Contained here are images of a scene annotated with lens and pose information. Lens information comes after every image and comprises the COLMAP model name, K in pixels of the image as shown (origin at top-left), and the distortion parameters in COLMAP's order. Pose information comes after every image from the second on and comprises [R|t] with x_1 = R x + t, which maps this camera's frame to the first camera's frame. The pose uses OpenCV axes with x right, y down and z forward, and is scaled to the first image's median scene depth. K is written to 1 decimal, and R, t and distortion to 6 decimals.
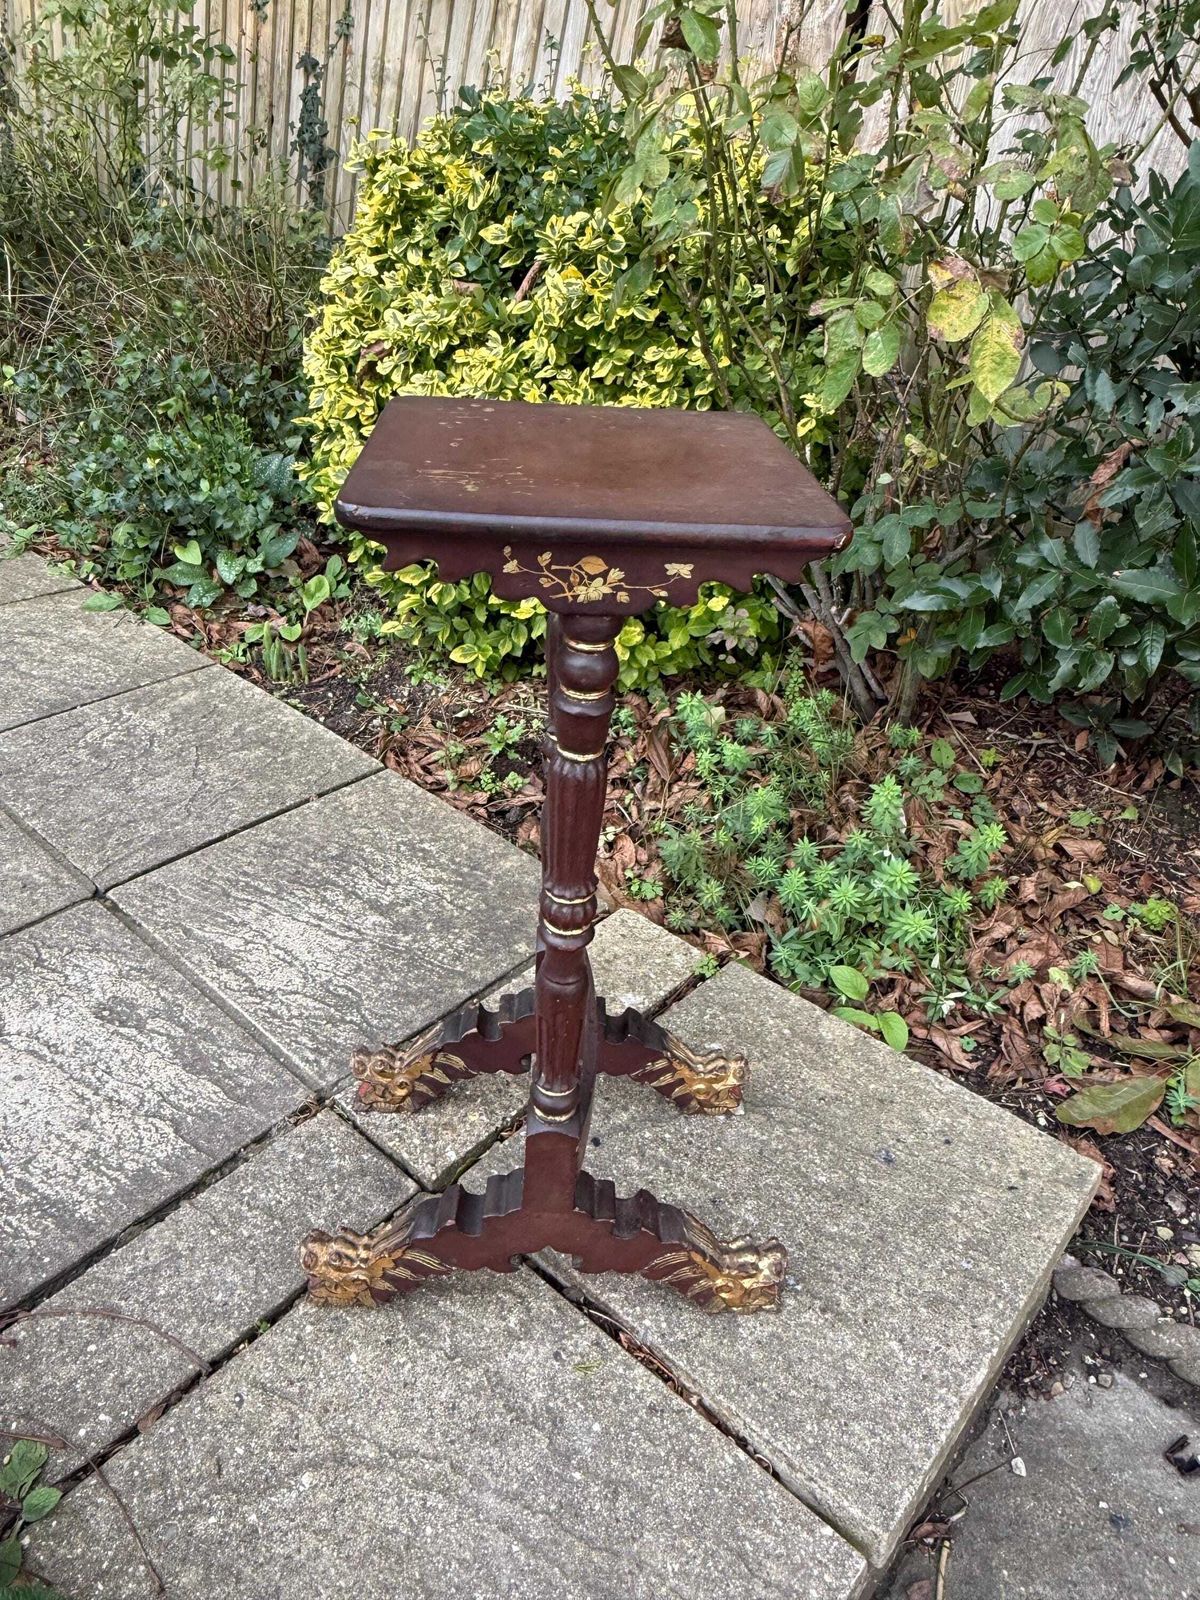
lens RADIAL K [[1067.6, 0, 602.1], [0, 1067.6, 787.2], [0, 0, 1]] dist [-0.001844, 0.000708]
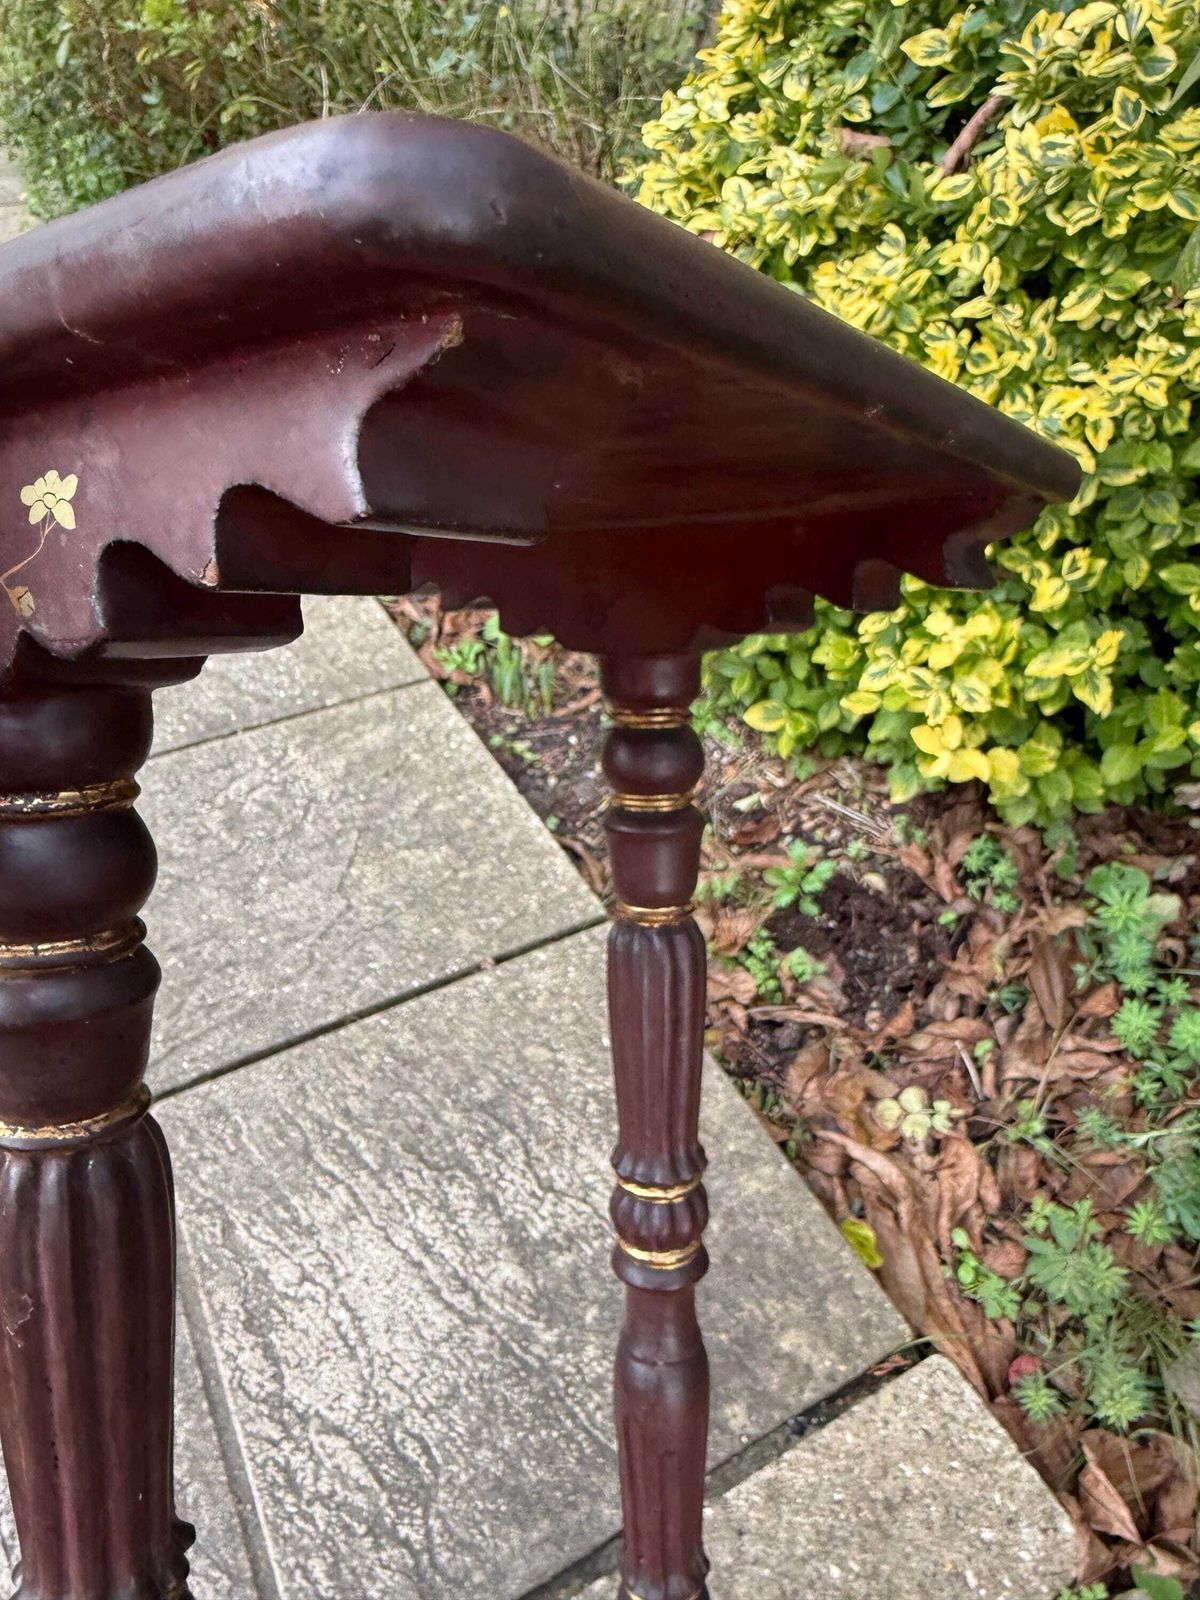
lens RADIAL K [[1067.6, 0, 597.2], [0, 1067.6, 760.5], [0, 0, 1]] dist [-0.001844, 0.000708]
pose [[0.940550, 0.177147, -0.289800, -0.037523], [-0.142810, 0.980390, 0.135794, -0.219443], [0.308172, -0.086335, 0.947405, 0.413464]]
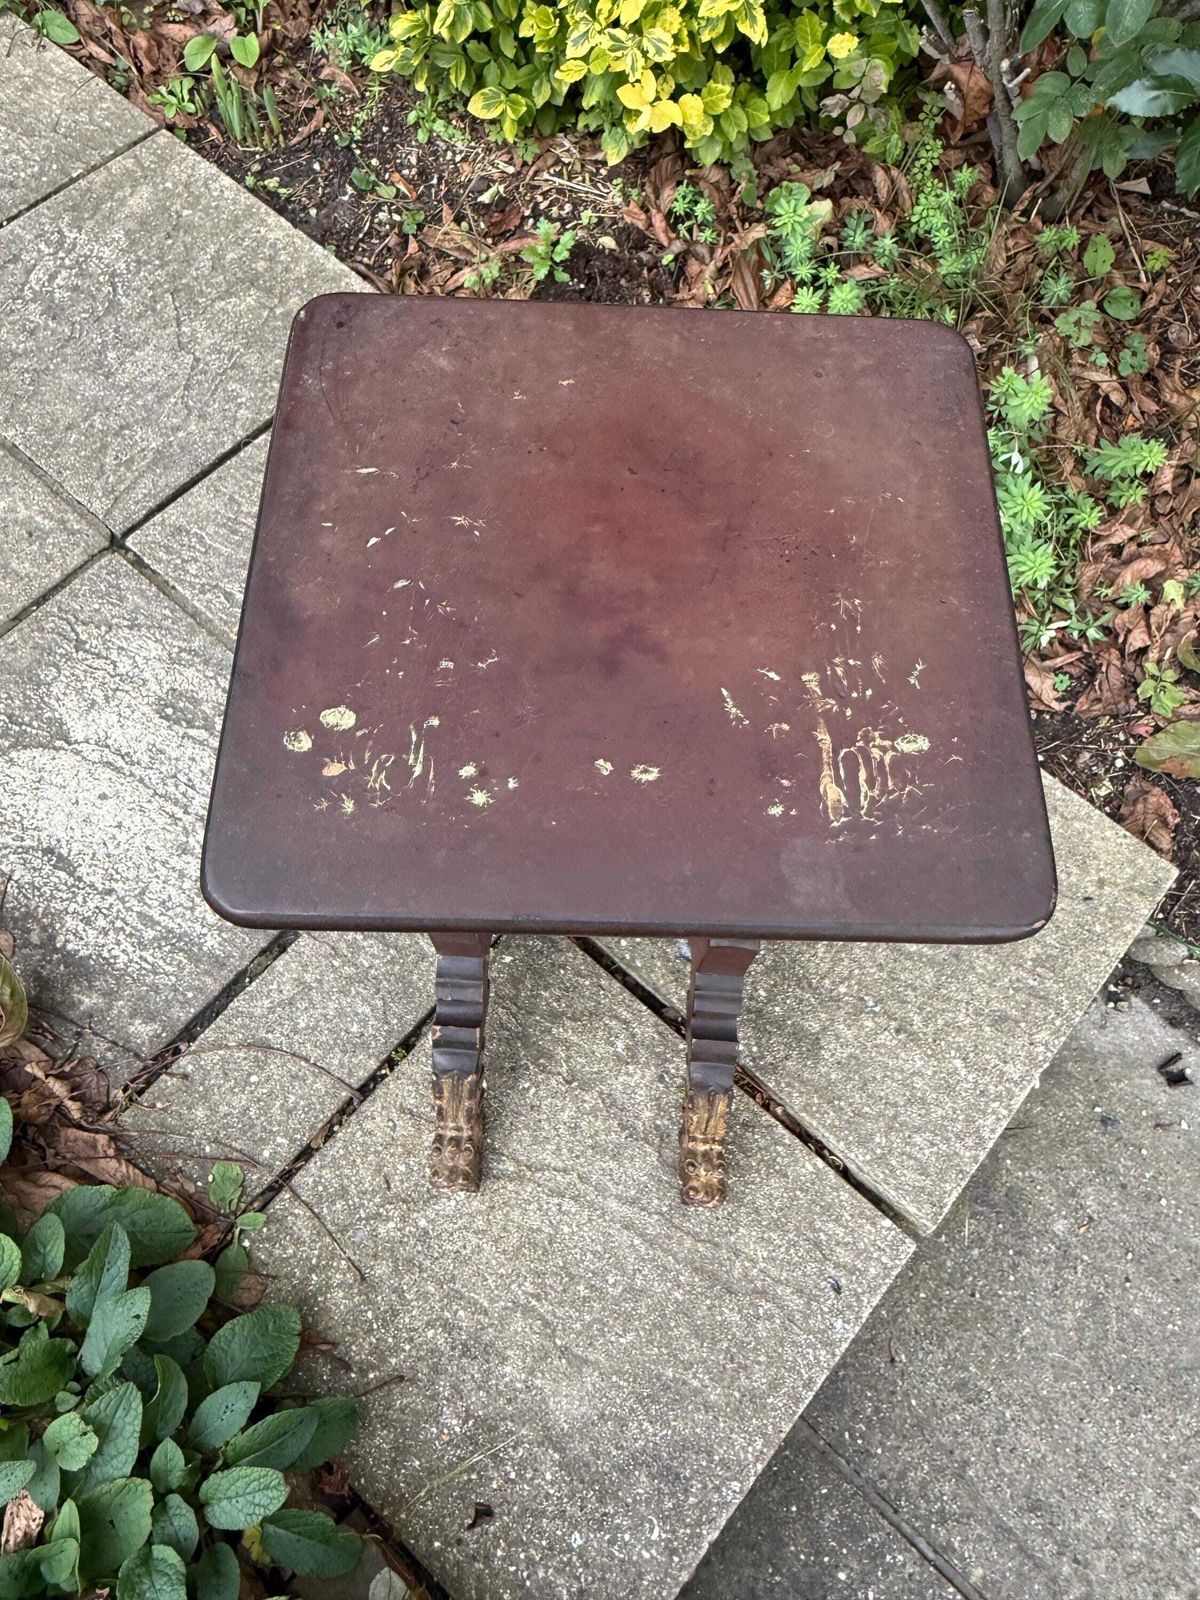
lens RADIAL K [[1067.6, 0, 599.0], [0, 1067.6, 778.8], [0, 0, 1]] dist [-0.001844, 0.000708]
pose [[0.999933, -0.001642, -0.011491, -0.054653], [0.008082, 0.809033, 0.587707, -0.228608], [0.008332, -0.587760, 0.808992, 0.152793]]
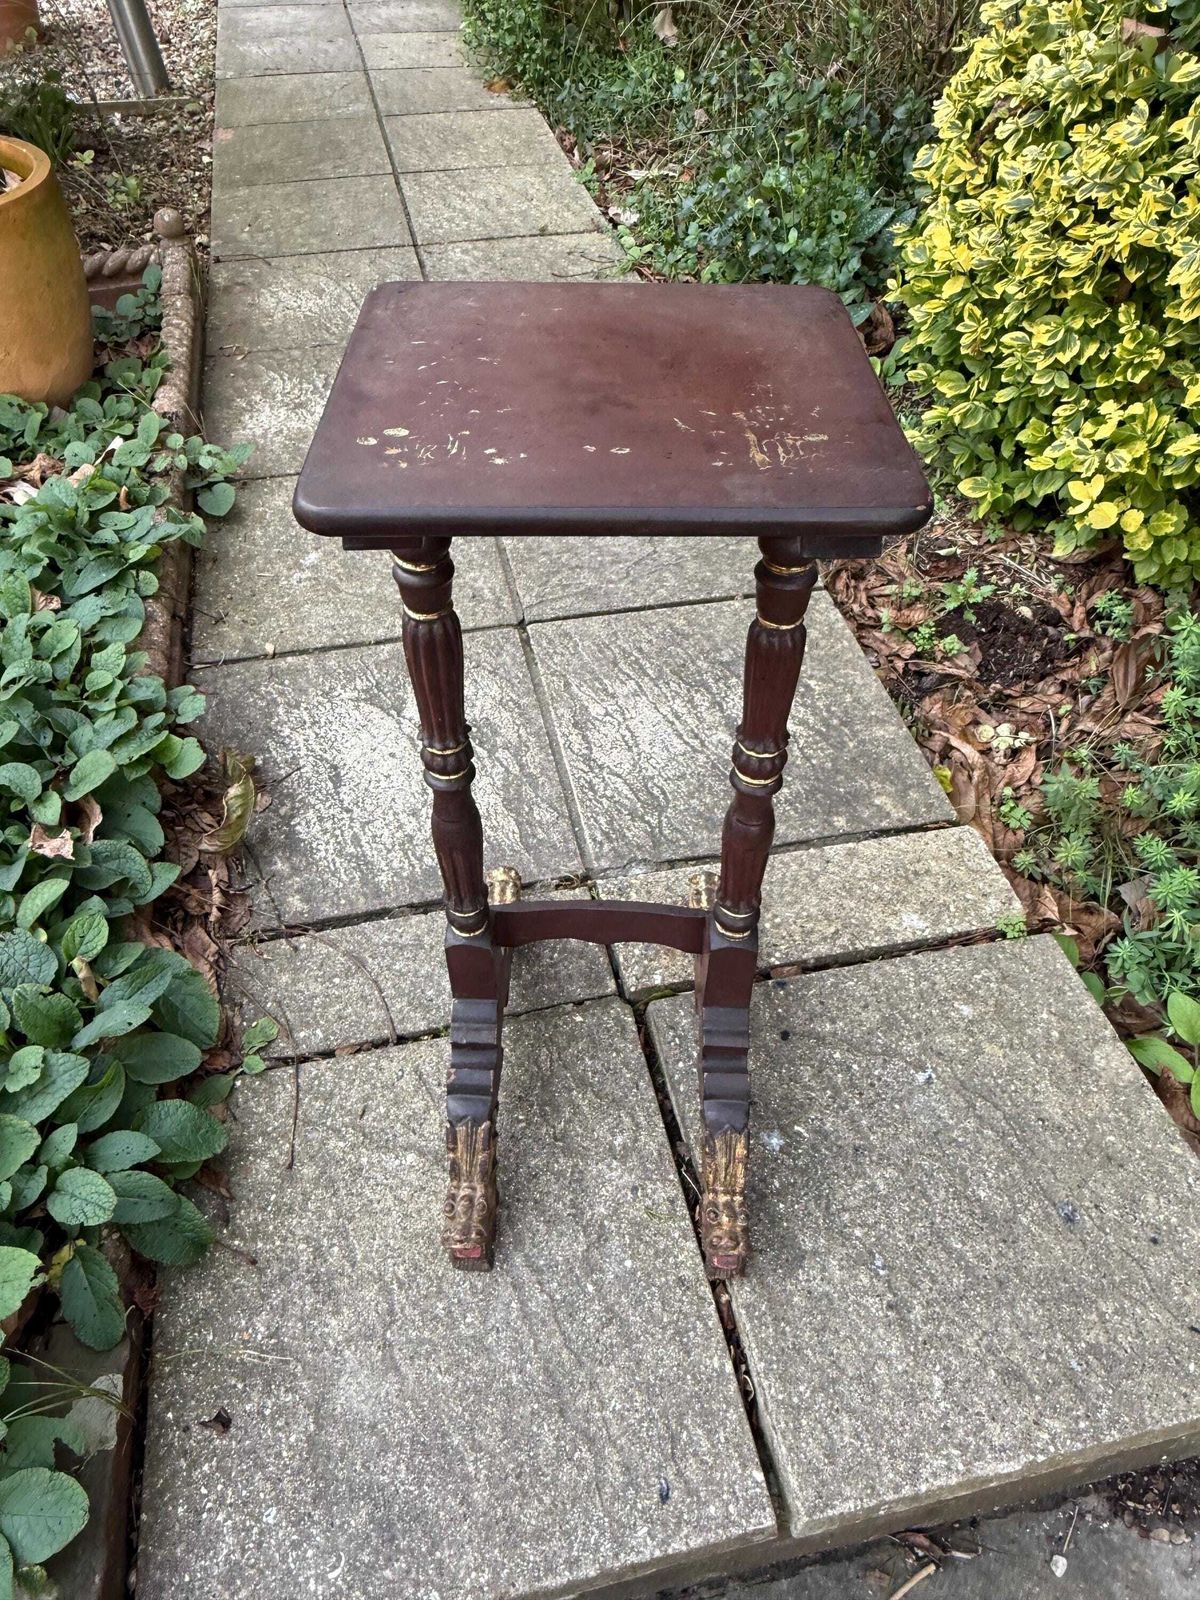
lens RADIAL K [[1067.6, 0, 591.1], [0, 1067.6, 785.8], [0, 0, 1]] dist [-0.001844, 0.000708]
pose [[0.802157, 0.396662, -0.446321, 0.141480], [-0.284838, 0.911134, 0.297829, -0.090064], [0.524796, -0.111777, 0.843857, 0.058288]]
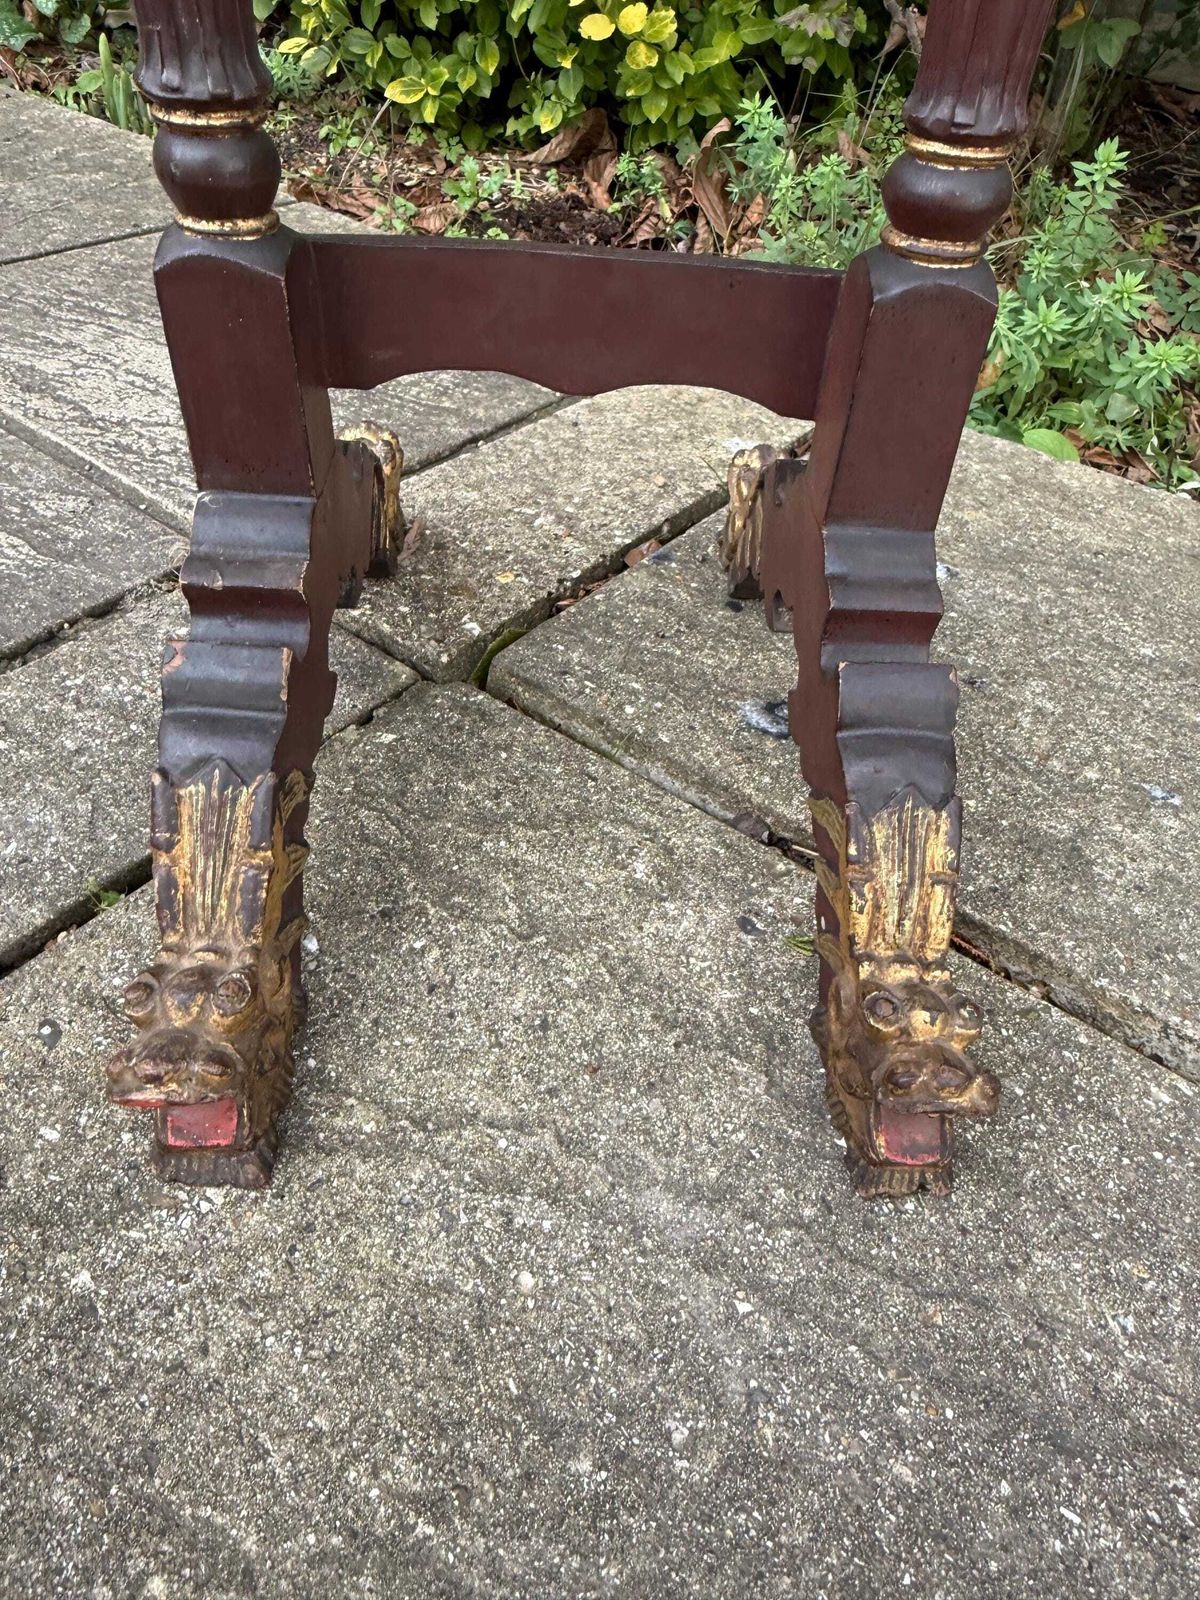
lens RADIAL K [[1067.6, 0, 602.2], [0, 1067.6, 747.0], [0, 0, 1]] dist [-0.001844, 0.000708]
pose [[0.997539, -0.031902, 0.062433, -0.076613], [0.020324, 0.983825, 0.177973, 0.212470], [-0.067101, -0.176266, 0.982053, 0.317430]]
